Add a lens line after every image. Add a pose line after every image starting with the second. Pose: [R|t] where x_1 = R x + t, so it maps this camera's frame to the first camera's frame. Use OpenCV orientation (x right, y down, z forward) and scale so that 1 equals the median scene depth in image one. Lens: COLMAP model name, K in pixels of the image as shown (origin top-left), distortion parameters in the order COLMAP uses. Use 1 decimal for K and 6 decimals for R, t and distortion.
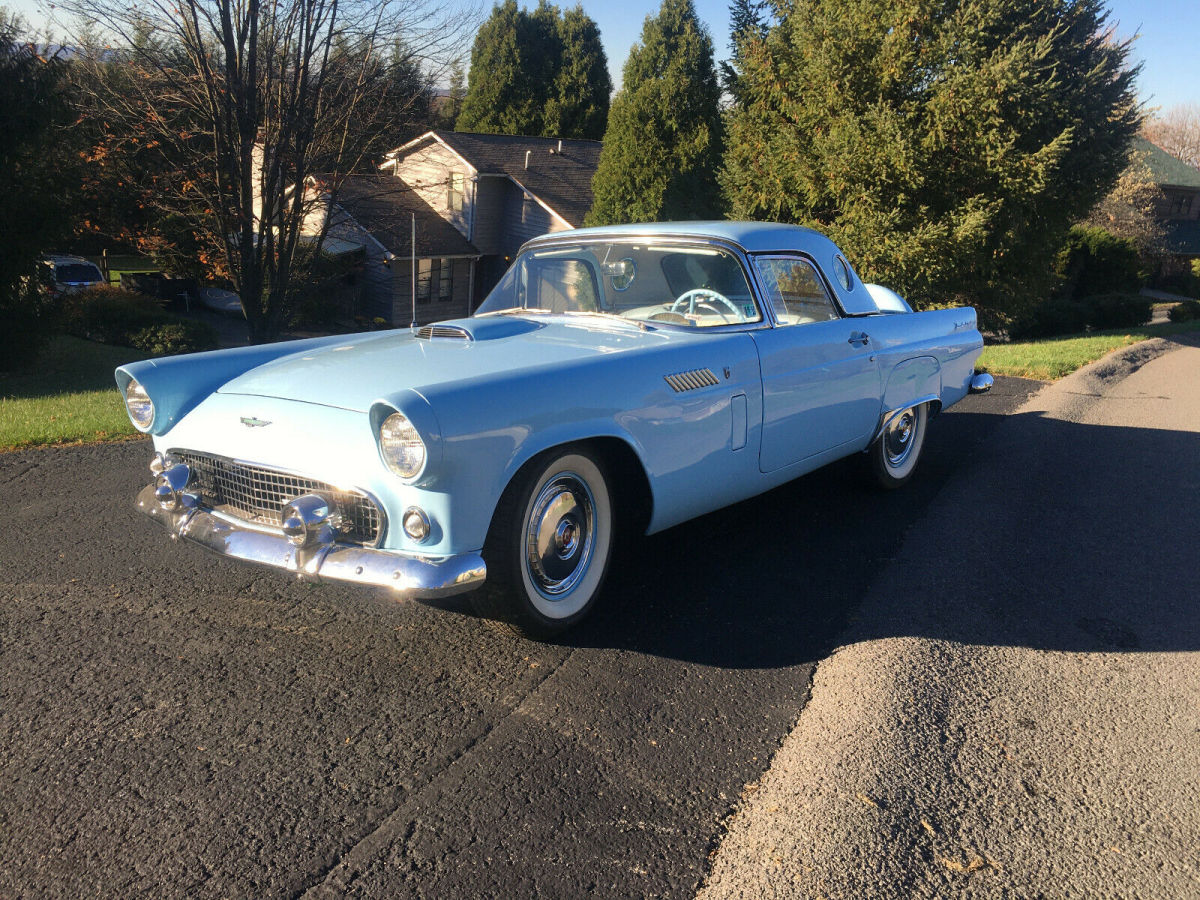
lens RADIAL K [[1014.5, 0, 592.5], [0, 1014.5, 442.1], [0, 0, 1]] dist [0.075017, -0.096784]
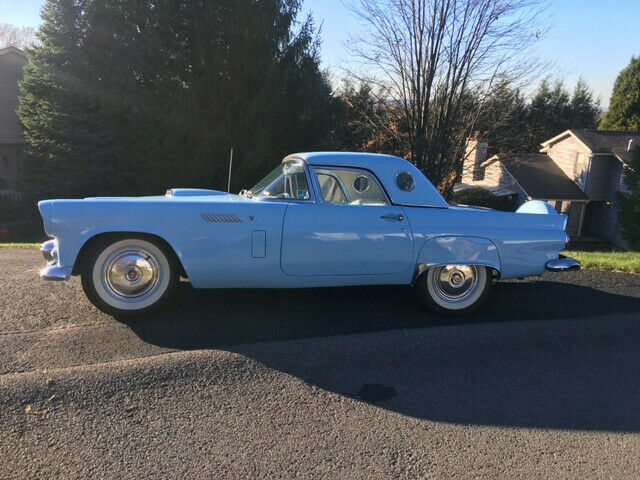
lens RADIAL K [[541.1, 0, 315.3], [0, 541.1, 238.4], [0, 0, 1]] dist [0.075017, -0.096784]
pose [[0.783945, 0.095505, -0.613440, 0.119504], [-0.162769, 0.985150, -0.054635, 0.001239], [0.599113, 0.142680, 0.787849, 0.030678]]
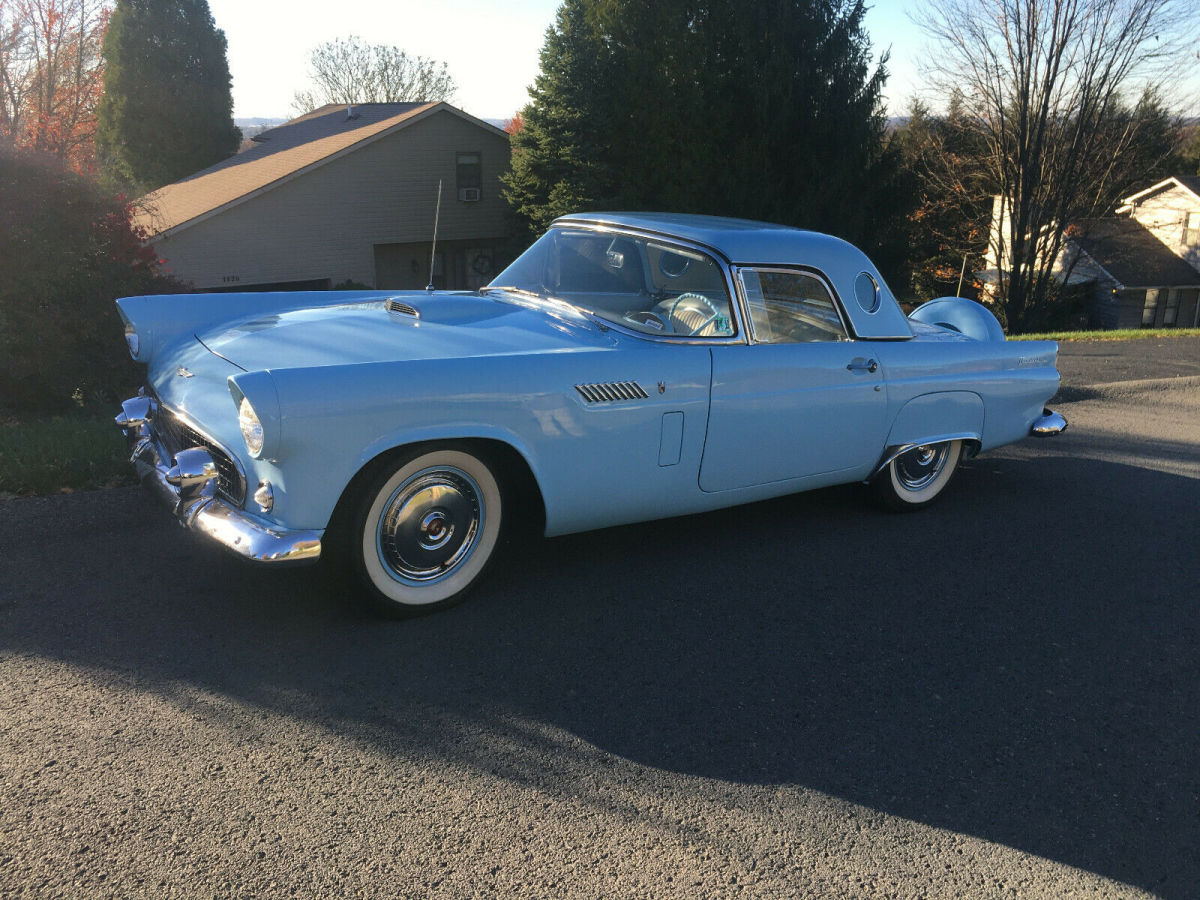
lens RADIAL K [[1014.5, 0, 595.0], [0, 1014.5, 445.2], [0, 0, 1]] dist [0.075017, -0.096784]
pose [[0.795804, 0.089441, -0.598913, 0.051734], [-0.114694, 0.993393, -0.004046, 0.082809], [0.594594, 0.071912, 0.800804, -0.329861]]
